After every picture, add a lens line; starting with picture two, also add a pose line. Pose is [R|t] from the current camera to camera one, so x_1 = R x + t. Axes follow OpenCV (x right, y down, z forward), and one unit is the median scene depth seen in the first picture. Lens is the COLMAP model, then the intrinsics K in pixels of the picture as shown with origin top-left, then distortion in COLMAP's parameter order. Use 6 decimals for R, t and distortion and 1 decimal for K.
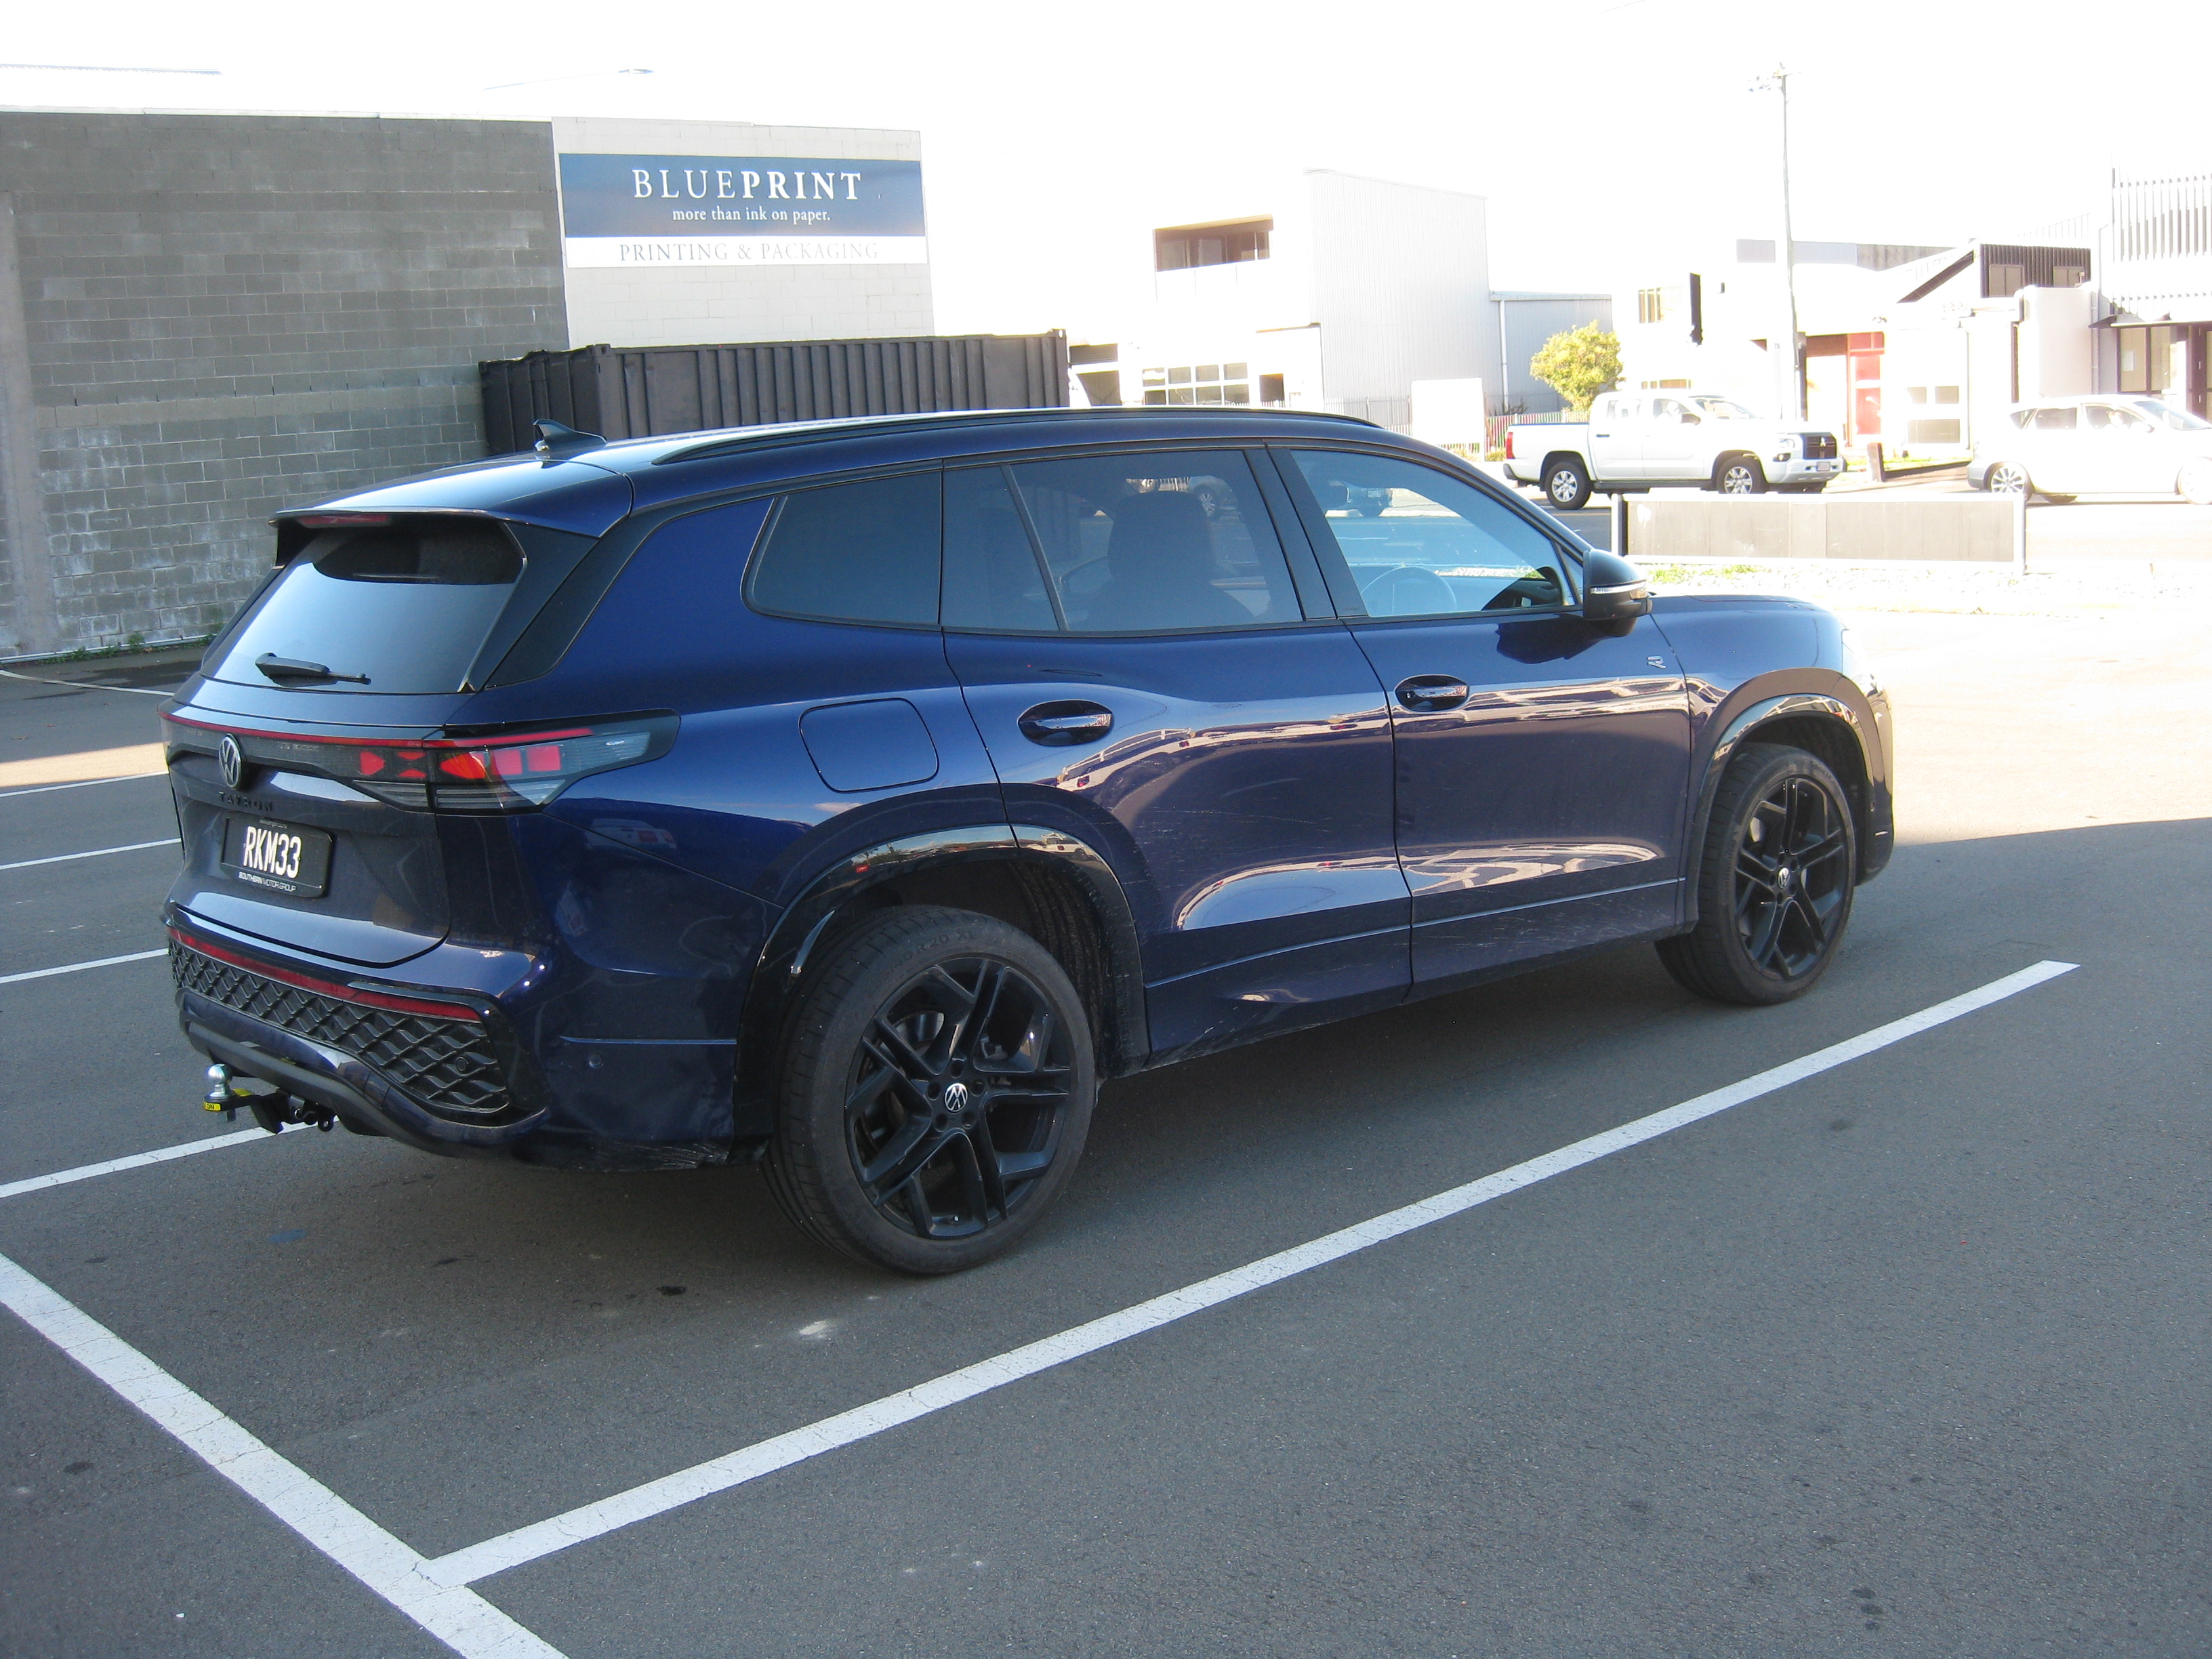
lens RADIAL K [[2445.4, 0, 1106.0], [0, 2445.4, 829.5], [0, 0, 1]] dist [-0.193030, 0.176521]
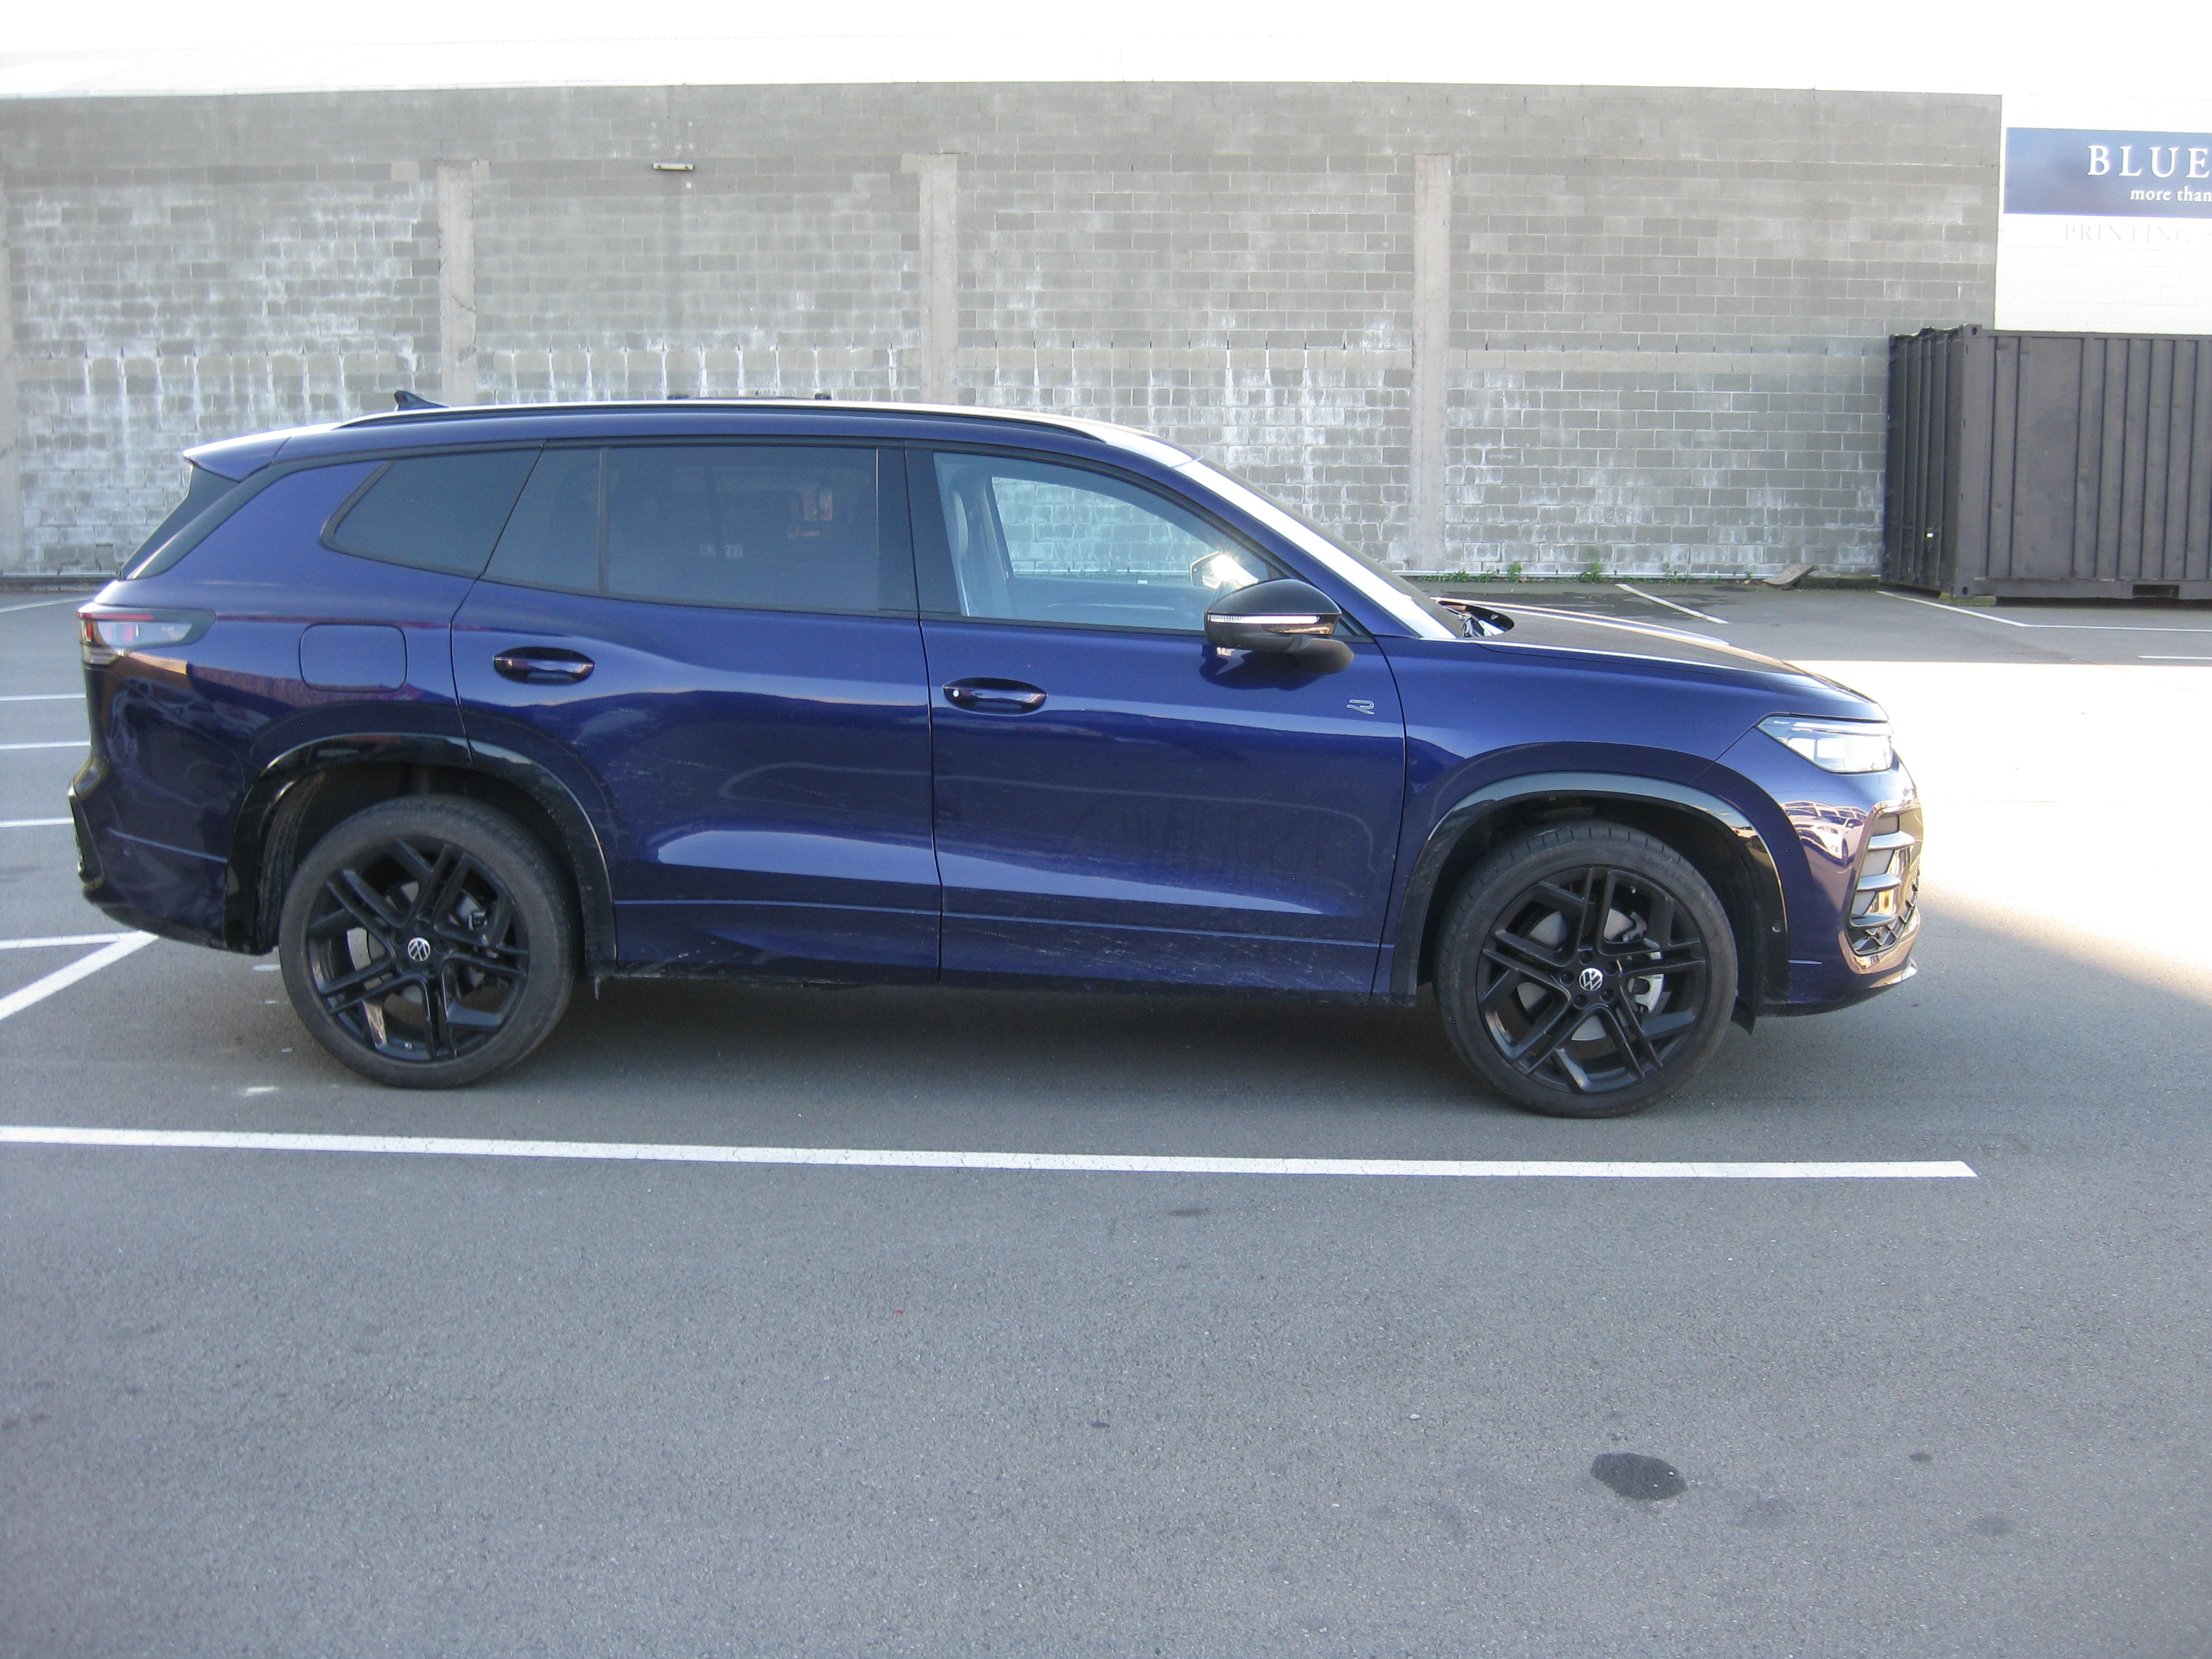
lens RADIAL K [[2429.1, 0, 1107.0], [0, 2429.1, 776.6], [0, 0, 1]] dist [-0.179168, 0.141956]
pose [[0.734247, 0.155412, -0.660855, 0.195477], [-0.157237, 0.985906, 0.057155, -0.020264], [0.660423, 0.061945, 0.748334, 0.061118]]
